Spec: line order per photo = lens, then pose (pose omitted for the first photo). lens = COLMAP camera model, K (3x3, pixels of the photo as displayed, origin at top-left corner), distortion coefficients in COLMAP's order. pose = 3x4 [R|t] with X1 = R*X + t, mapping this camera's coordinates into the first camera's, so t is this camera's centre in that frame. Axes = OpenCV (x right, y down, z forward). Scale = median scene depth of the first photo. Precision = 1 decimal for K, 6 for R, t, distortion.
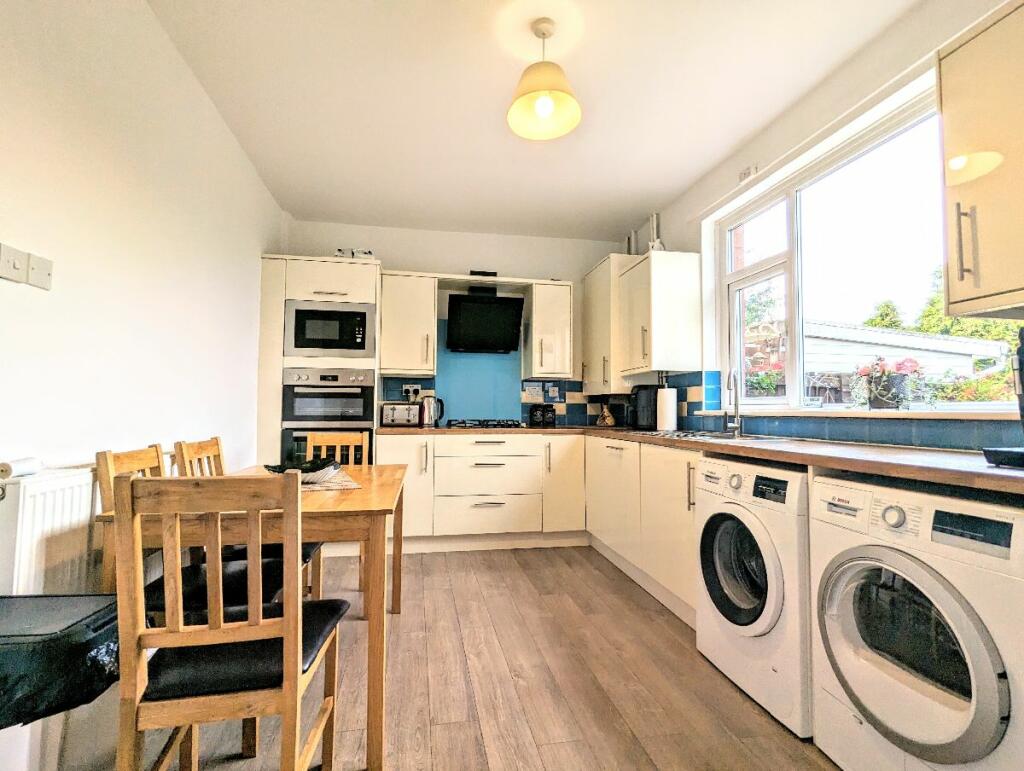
lens RADIAL K [[484.0, 0, 514.1], [0, 484.0, 388.1], [0, 0, 1]] dist [-0.007759, 0.002026]
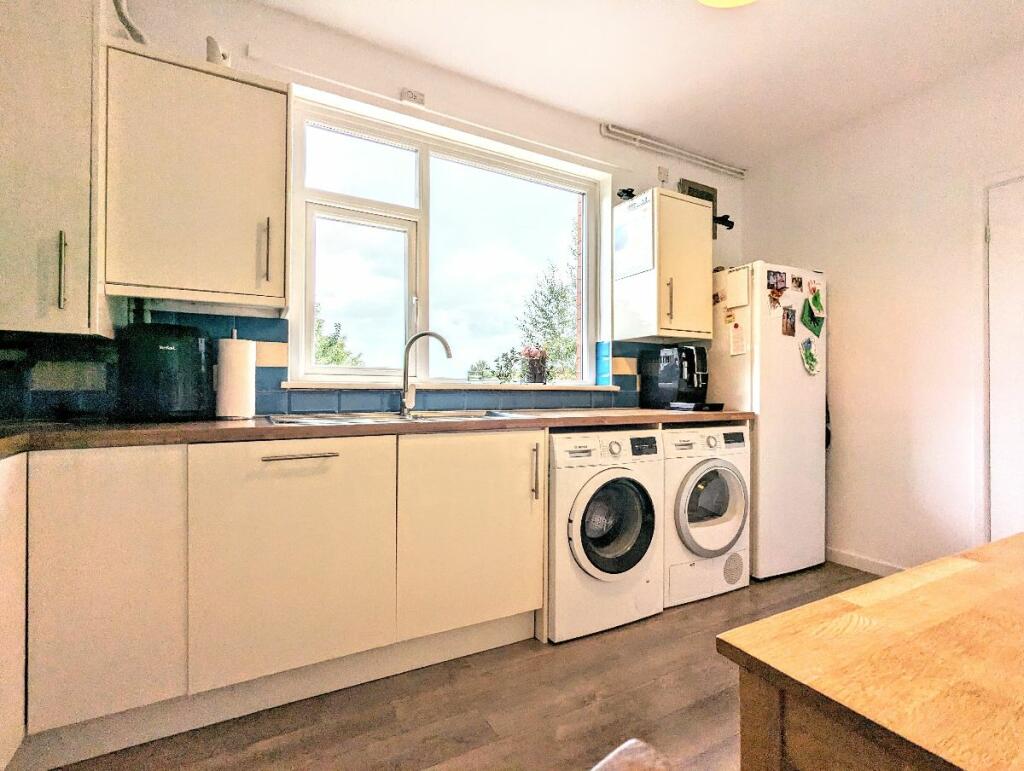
lens RADIAL K [[484.0, 0, 517.0], [0, 484.0, 386.5], [0, 0, 1]] dist [-0.007759, 0.002026]
pose [[-0.300379, -0.001973, 0.953818, -0.507751], [-0.053773, 0.998442, -0.014869, 0.076643], [-0.952303, -0.055756, -0.300017, 1.478209]]
